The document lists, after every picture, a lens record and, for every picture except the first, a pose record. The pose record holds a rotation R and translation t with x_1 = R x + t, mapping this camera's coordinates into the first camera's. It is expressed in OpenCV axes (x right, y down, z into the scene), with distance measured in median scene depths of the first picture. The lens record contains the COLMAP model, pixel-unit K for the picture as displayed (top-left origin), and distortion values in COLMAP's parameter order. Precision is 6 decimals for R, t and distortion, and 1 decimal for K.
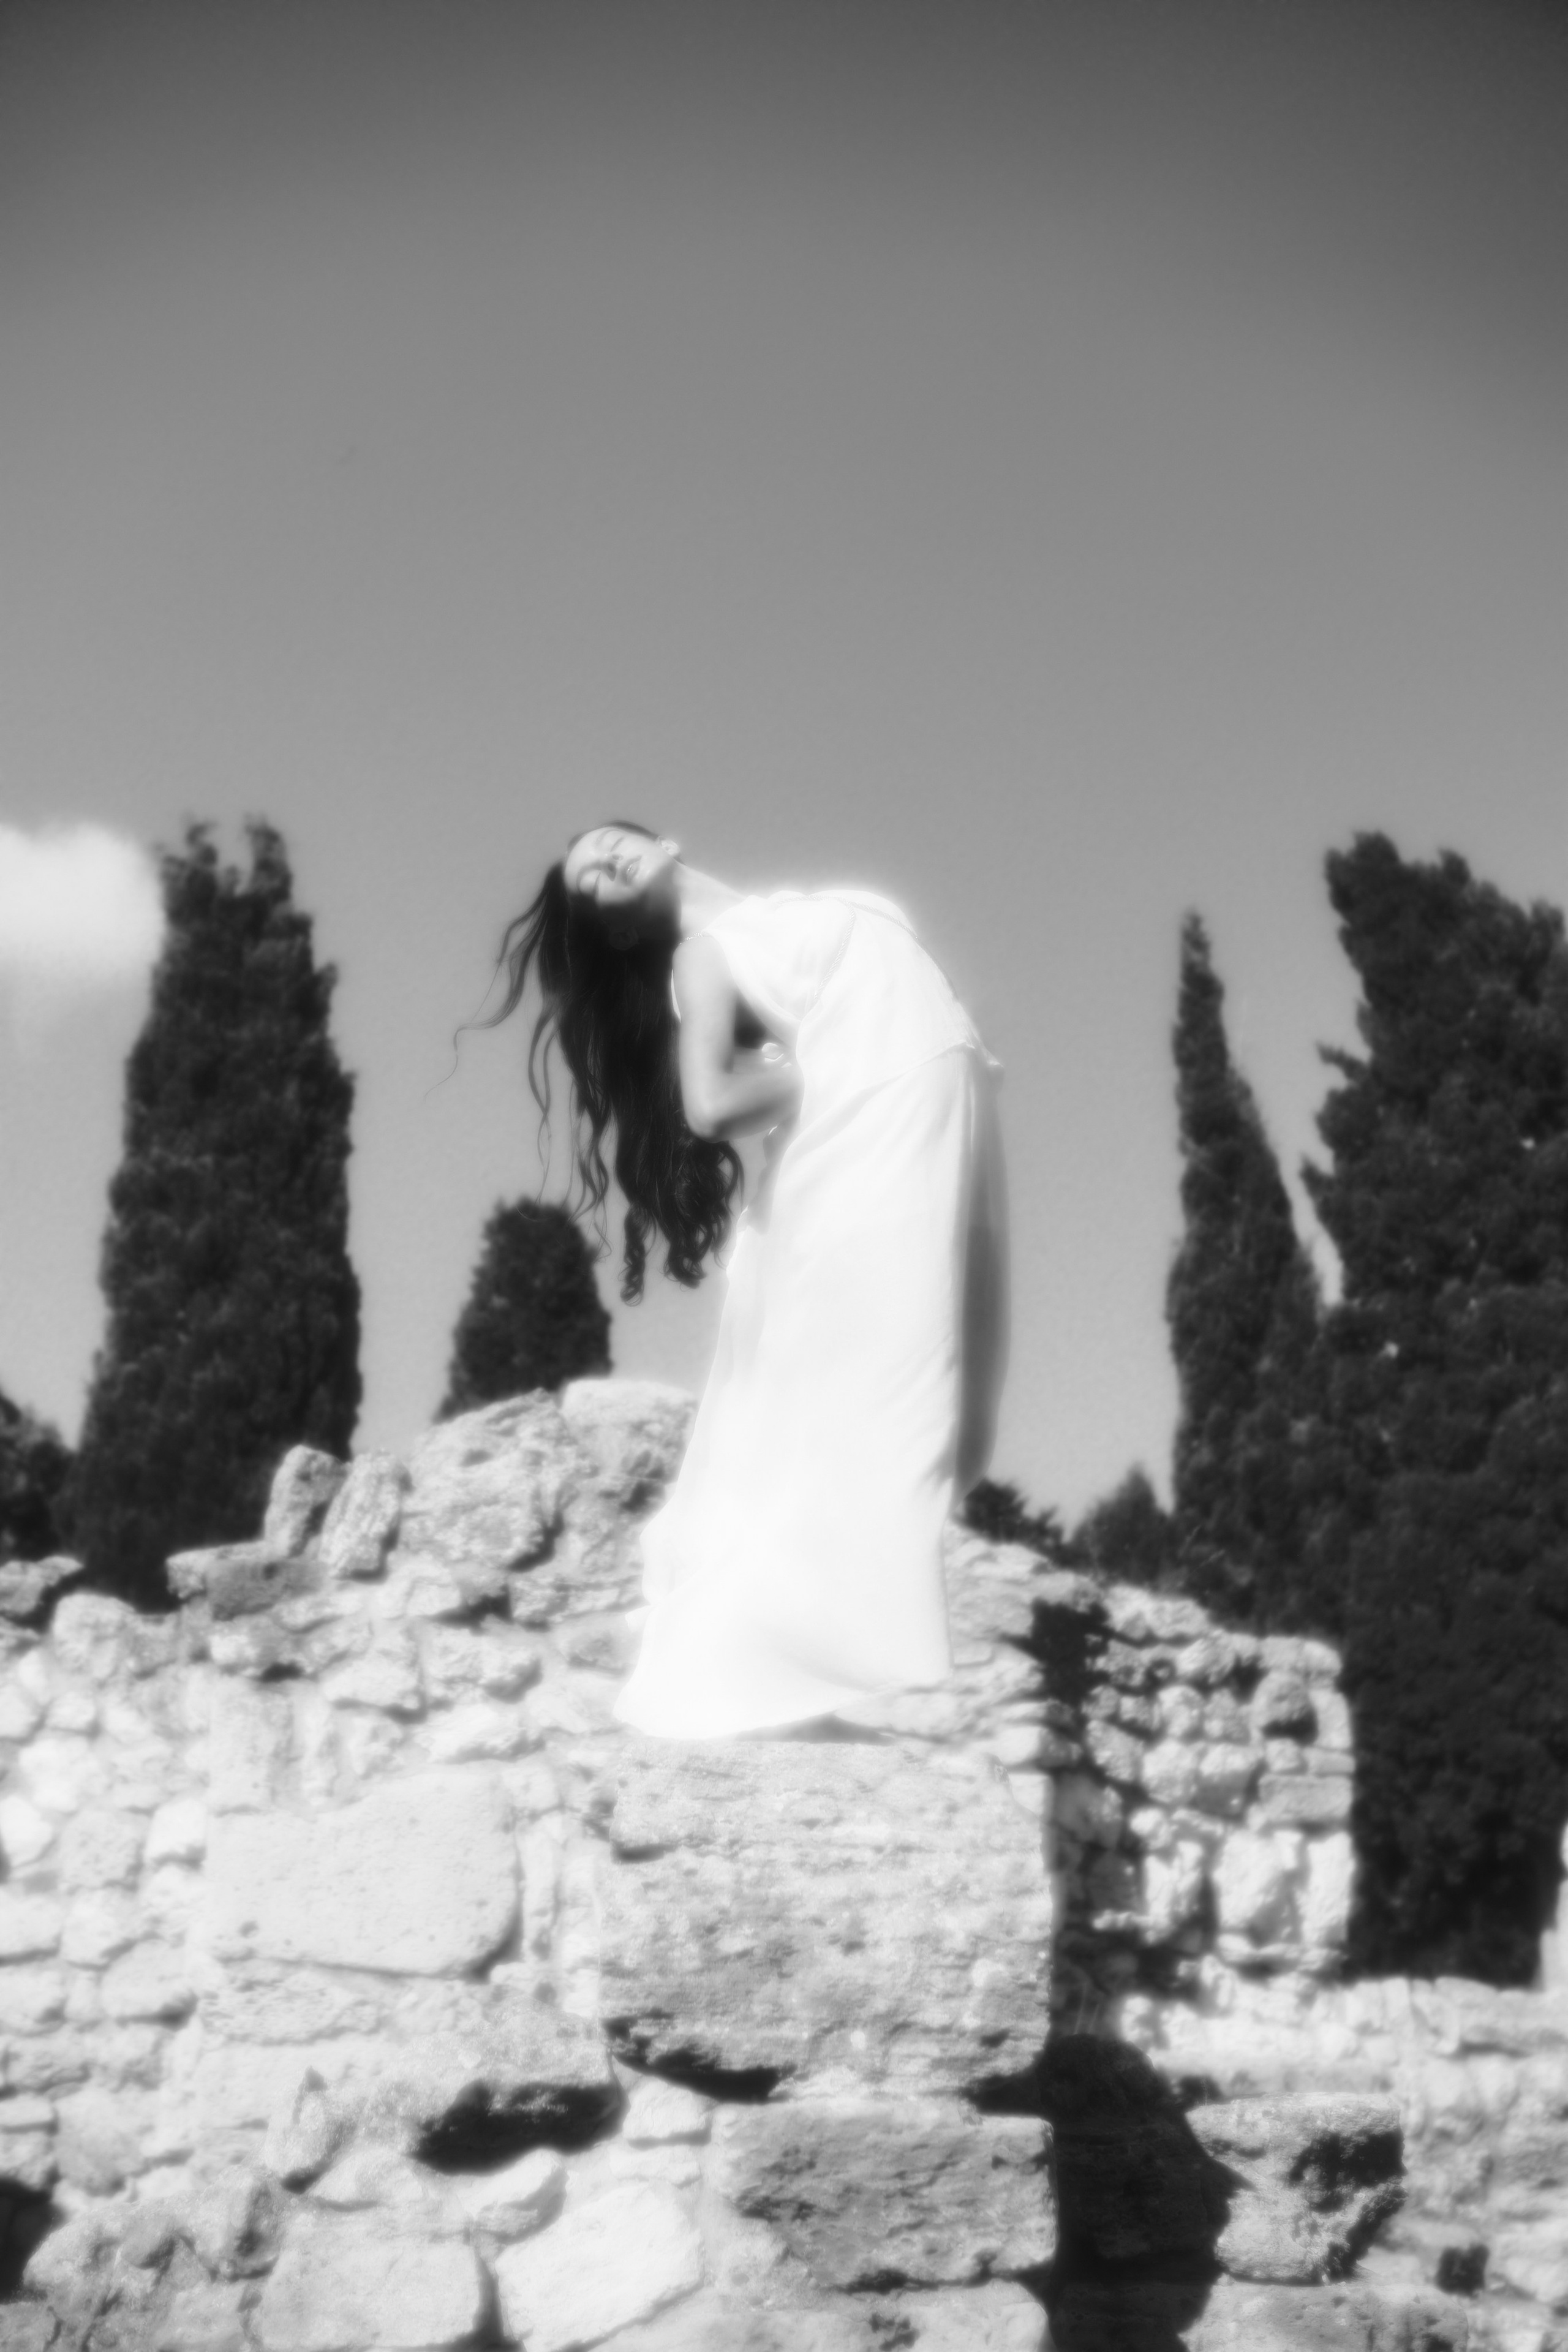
lens RADIAL K [[3256.0, 0, 784.0], [0, 3256.0, 1176.0], [0, 0, 1]] dist [0.010797, 0.059874]
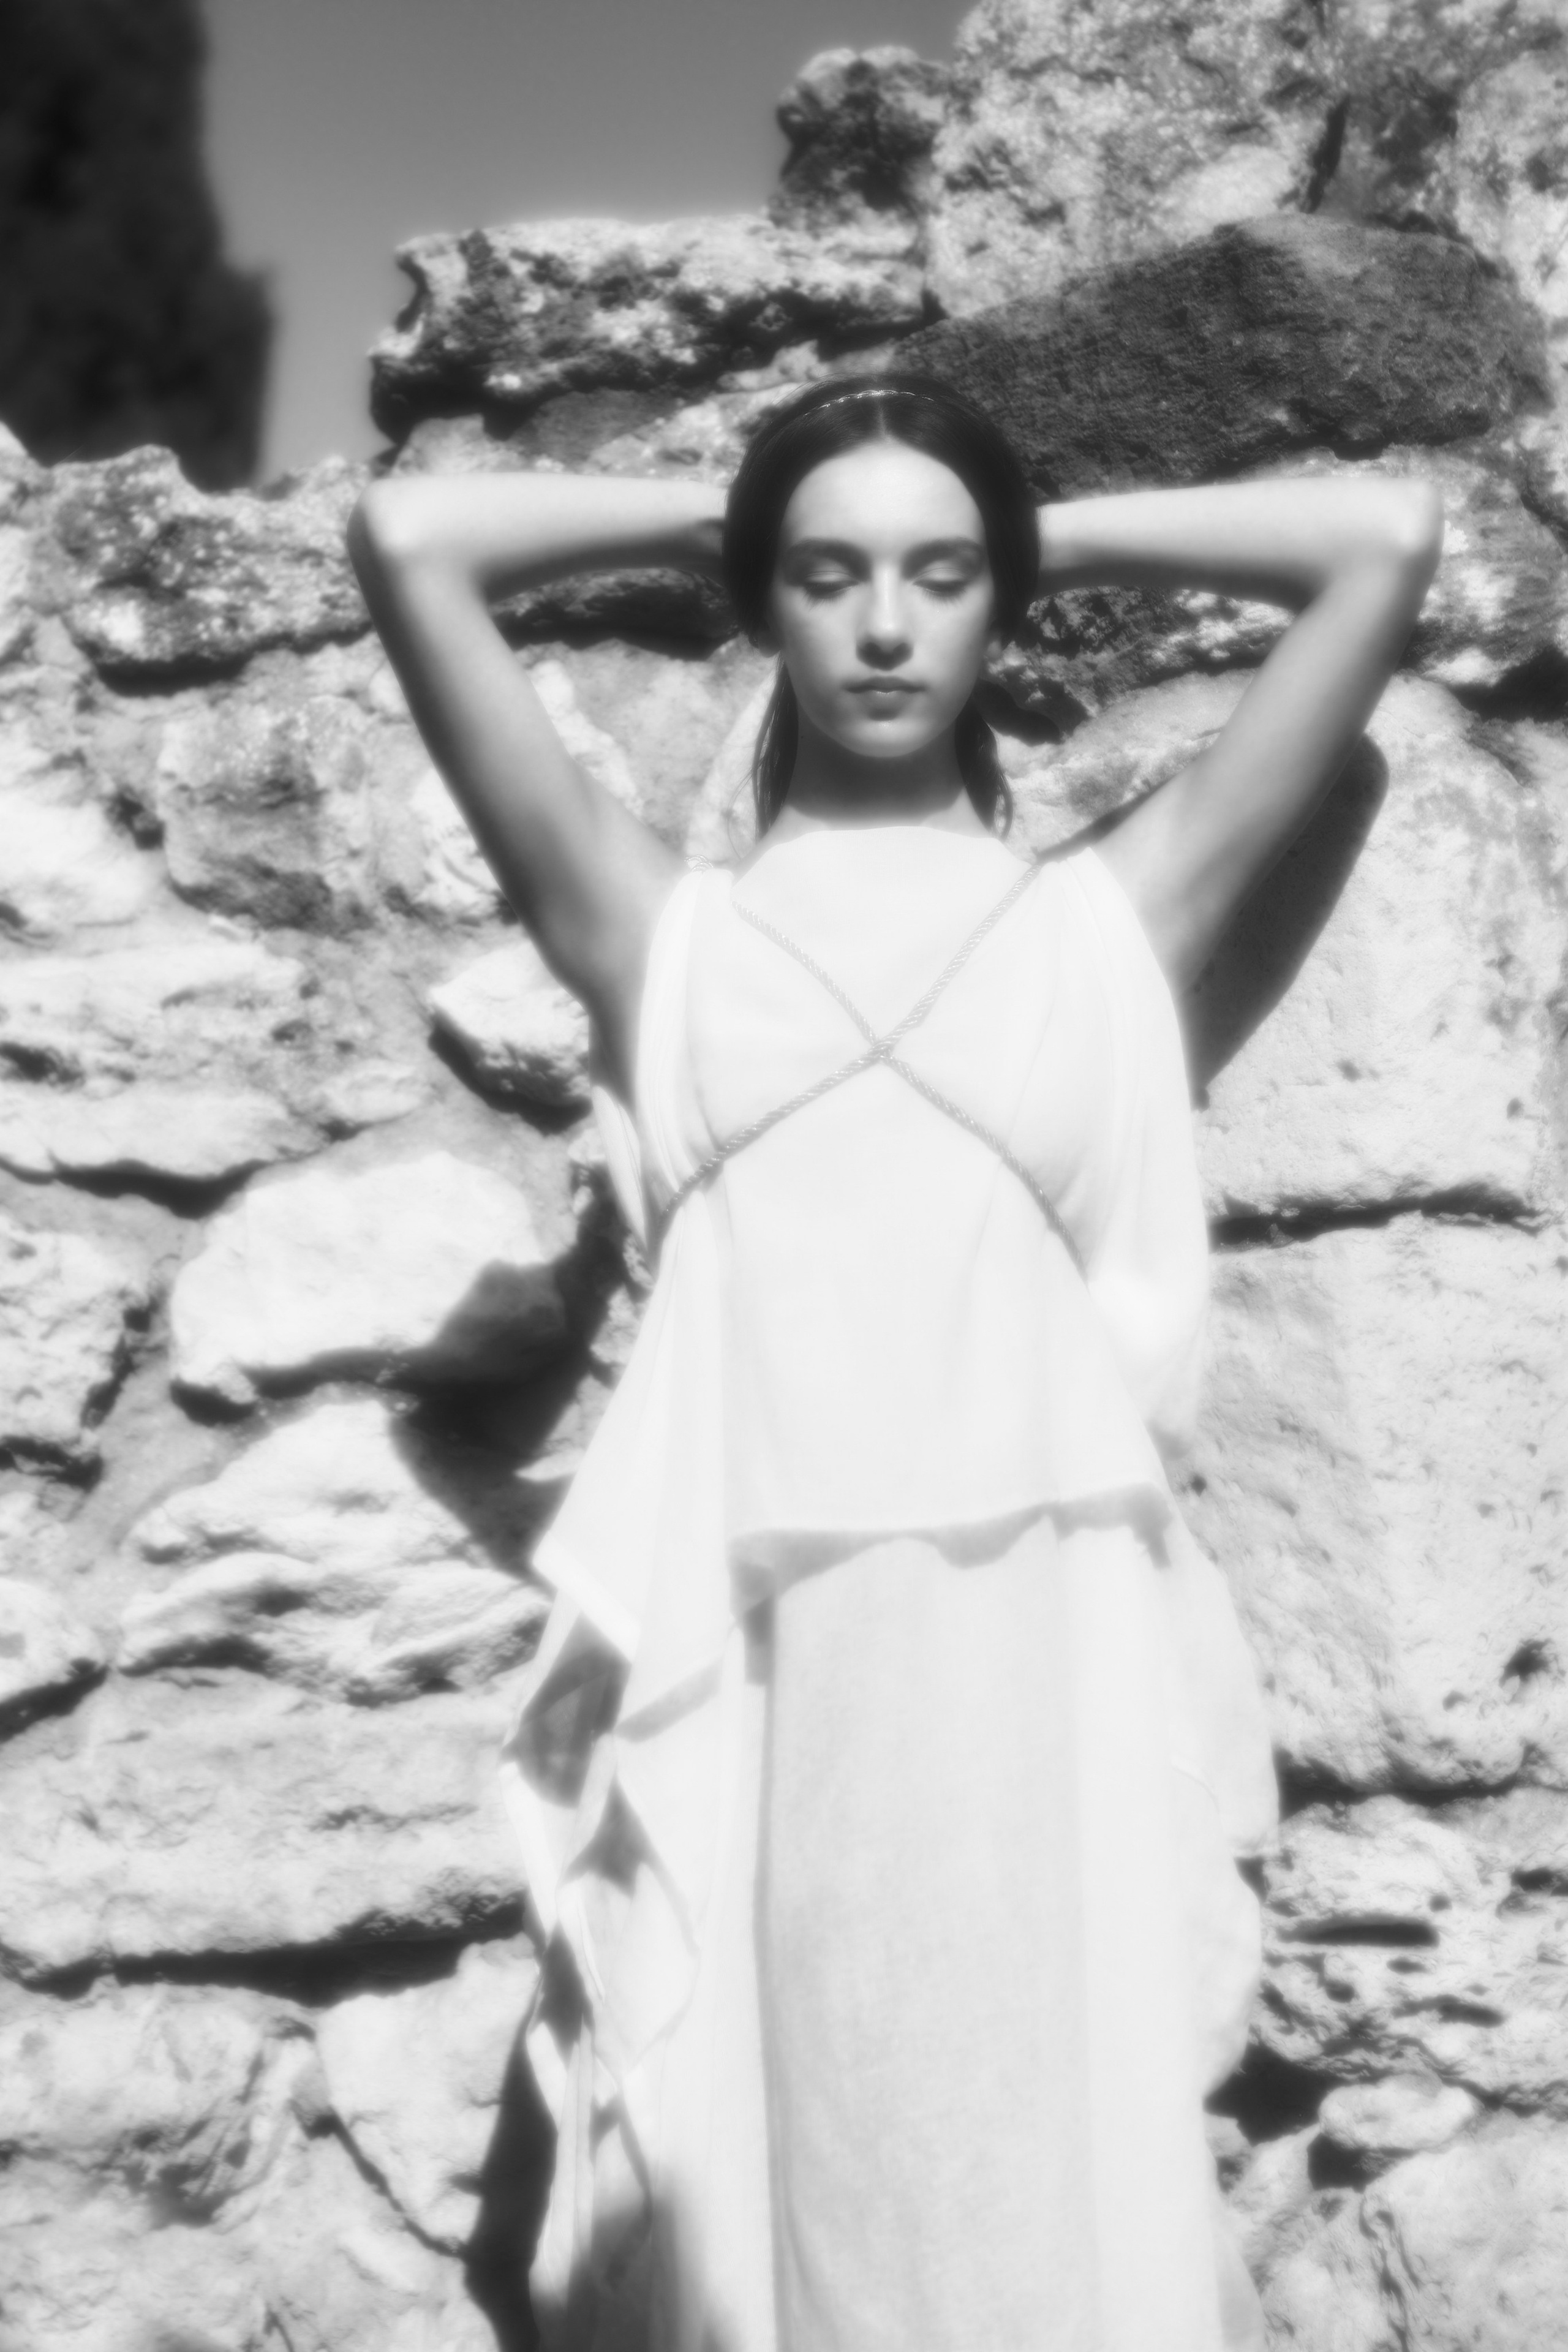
lens RADIAL K [[4762.7, 0, 784.0], [0, 4762.7, 1176.0], [0, 0, 1]] dist [0.017555, 0.226522]
pose [[0.795164, 0.078125, 0.601341, -0.386276], [-0.163159, 0.982660, 0.088082, 0.152227], [-0.584032, -0.168154, 0.794122, 0.668276]]
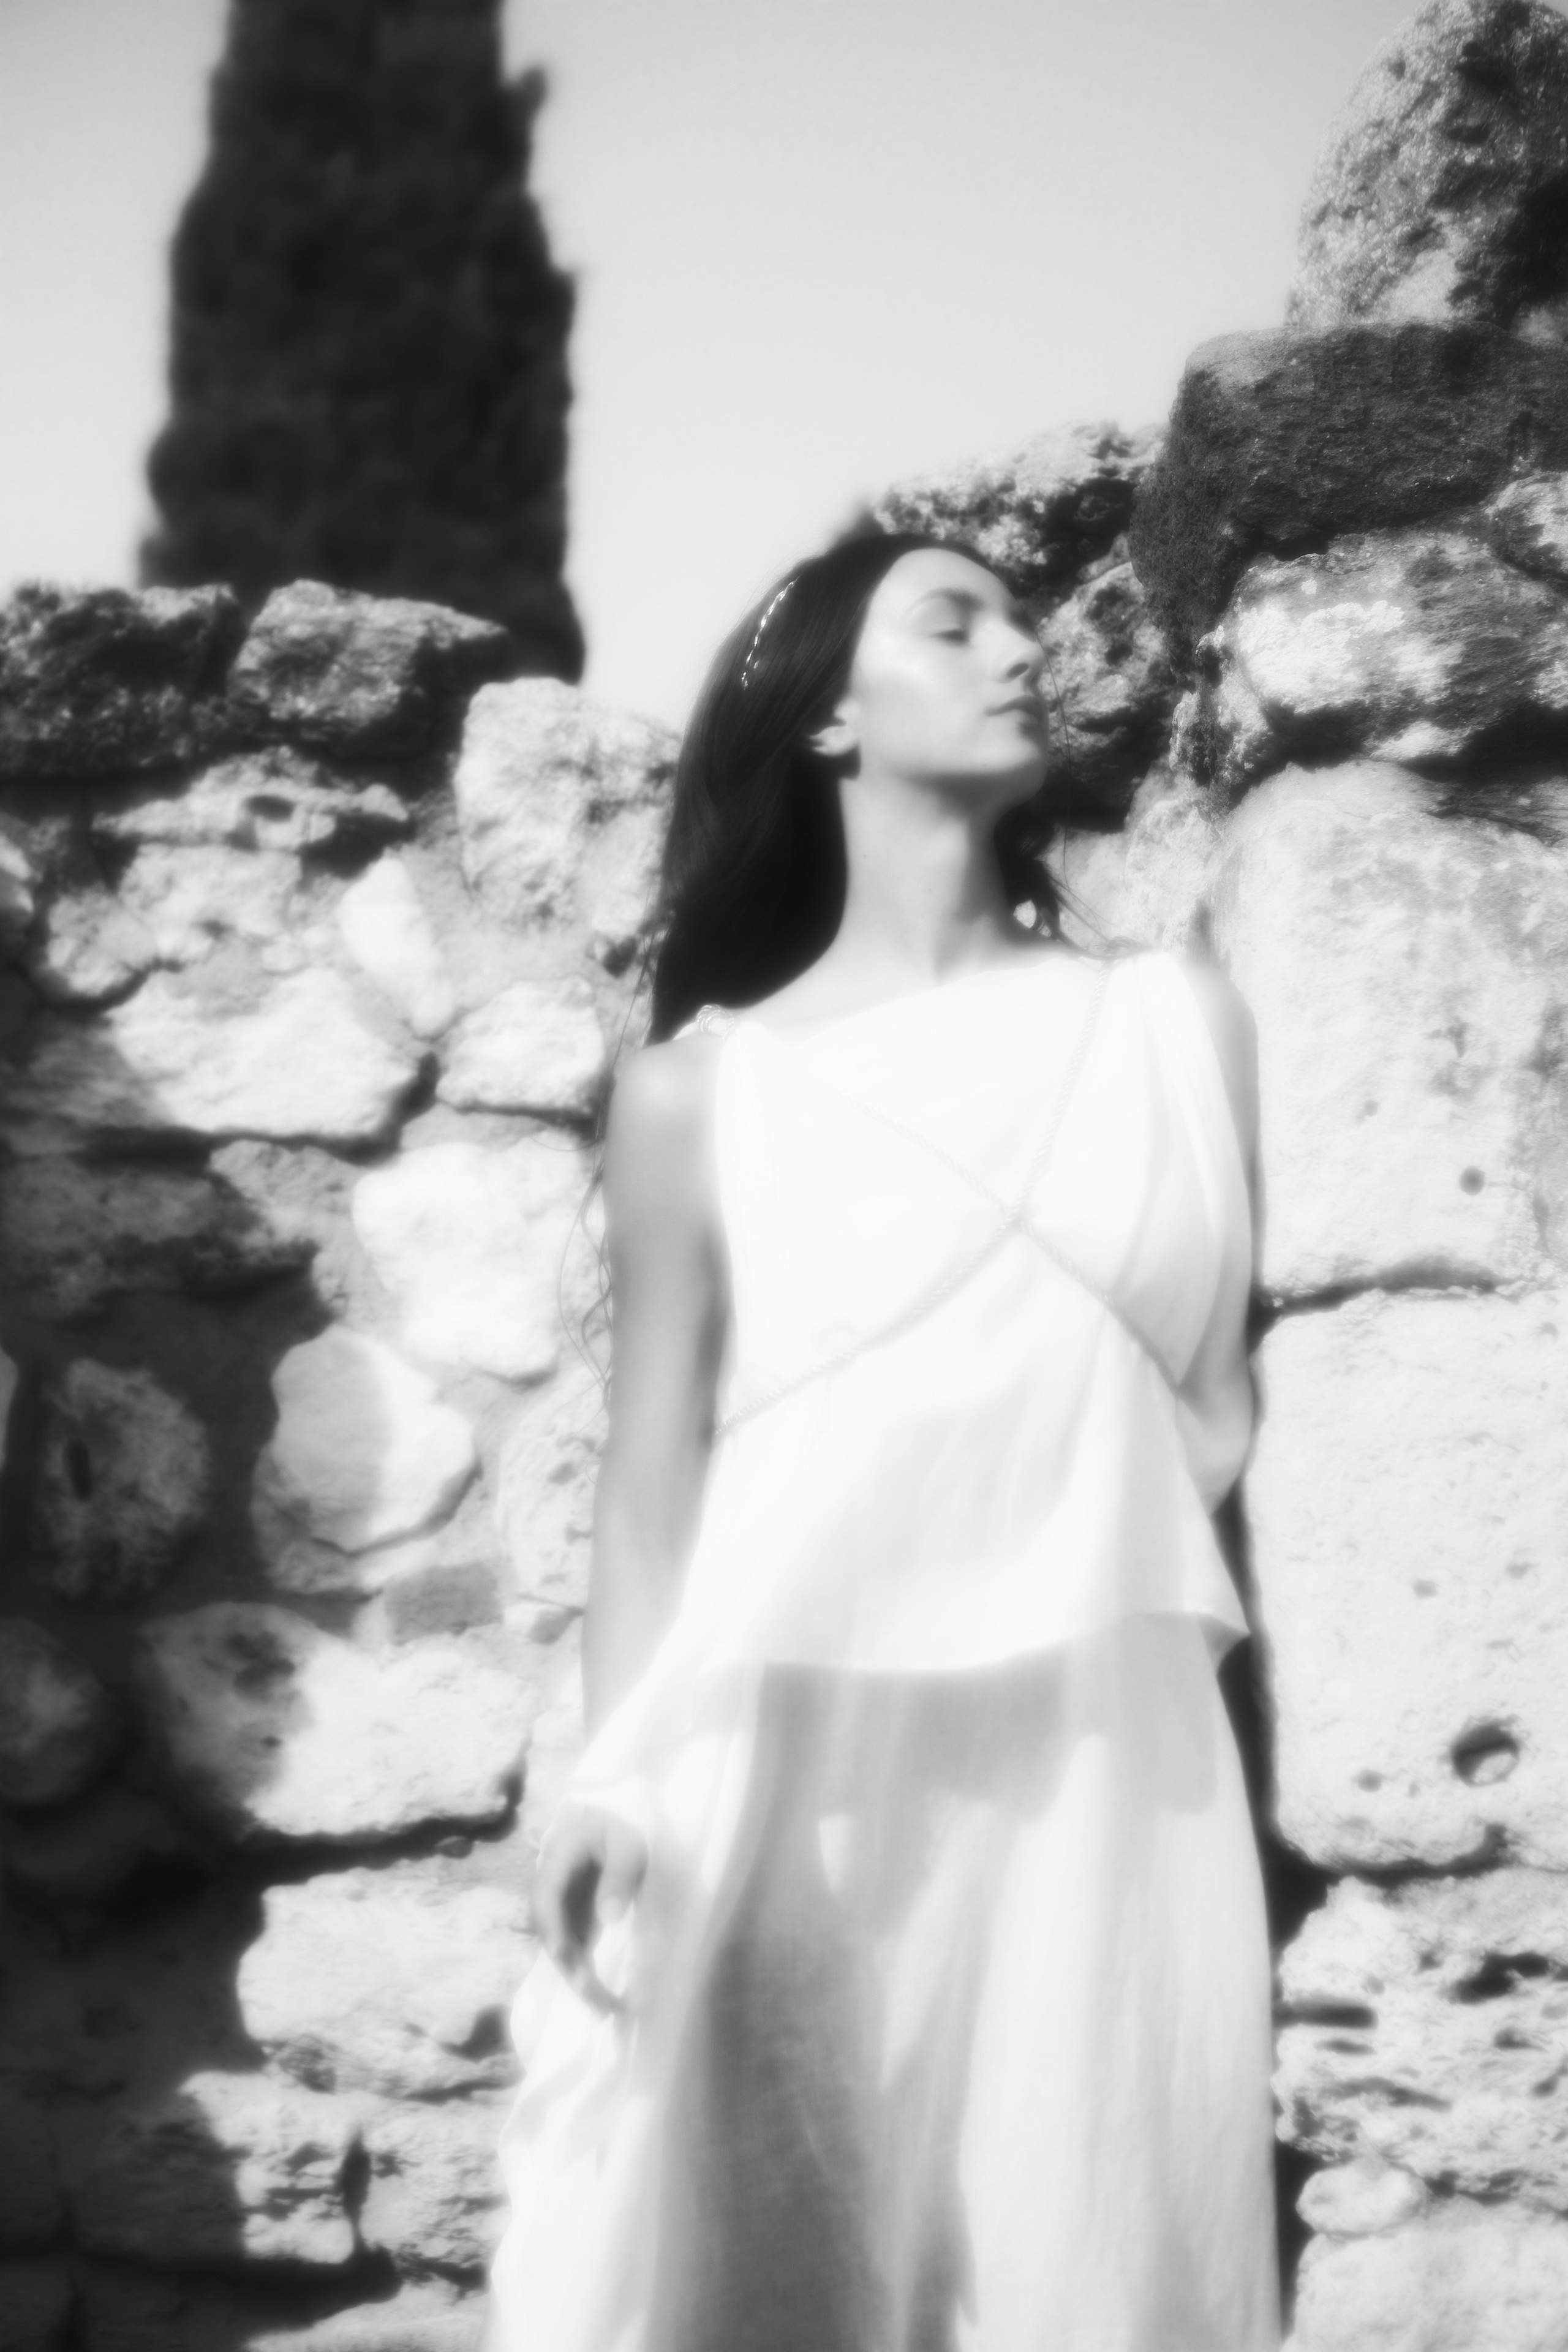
lens RADIAL K [[4576.0, 0, 783.8], [0, 4576.0, 1217.9], [0, 0, 1]] dist [0.031974, 0.064337]
pose [[0.999122, 0.001101, -0.041887, -0.180369], [0.003307, 0.994465, 0.105020, 0.138129], [0.041771, -0.105066, 0.993588, 0.588362]]
